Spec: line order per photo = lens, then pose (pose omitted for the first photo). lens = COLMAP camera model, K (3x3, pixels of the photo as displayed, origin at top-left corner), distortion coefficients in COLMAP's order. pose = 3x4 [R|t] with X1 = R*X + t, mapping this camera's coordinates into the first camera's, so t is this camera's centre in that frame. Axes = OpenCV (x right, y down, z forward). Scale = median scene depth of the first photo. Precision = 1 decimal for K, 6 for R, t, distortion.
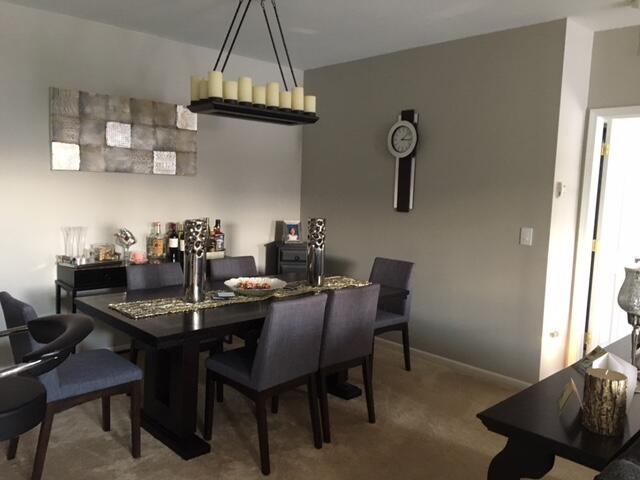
lens RADIAL K [[534.7, 0, 319.2], [0, 534.7, 242.6], [0, 0, 1]] dist [0.063781, -0.079024]
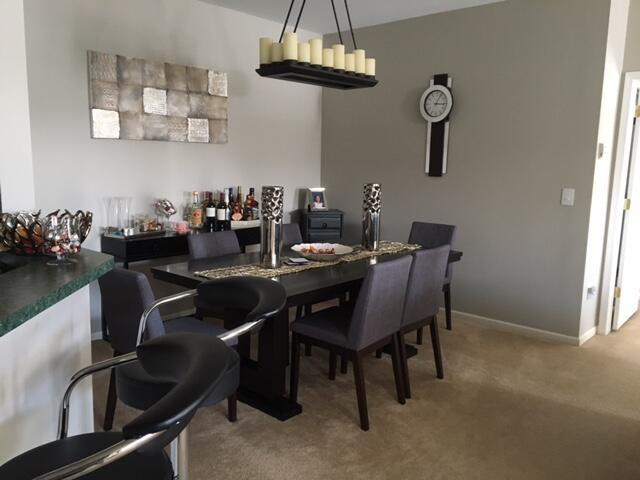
lens RADIAL K [[534.7, 0, 319.3], [0, 534.7, 243.4], [0, 0, 1]] dist [0.063781, -0.079024]
pose [[0.996249, -0.028851, 0.081587, -0.174495], [0.024310, 0.998128, 0.056119, 0.007940], [-0.083054, -0.053926, 0.995085, -0.001106]]
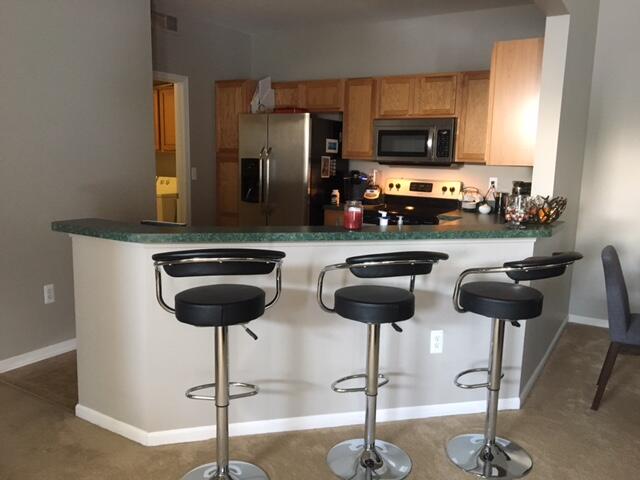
lens RADIAL K [[534.7, 0, 321.5], [0, 534.7, 241.8], [0, 0, 1]] dist [0.063781, -0.079024]
pose [[0.268585, 0.128900, -0.954593, 0.255278], [-0.114615, 0.988242, 0.101195, 0.022287], [0.956413, 0.082231, 0.280201, 0.035840]]
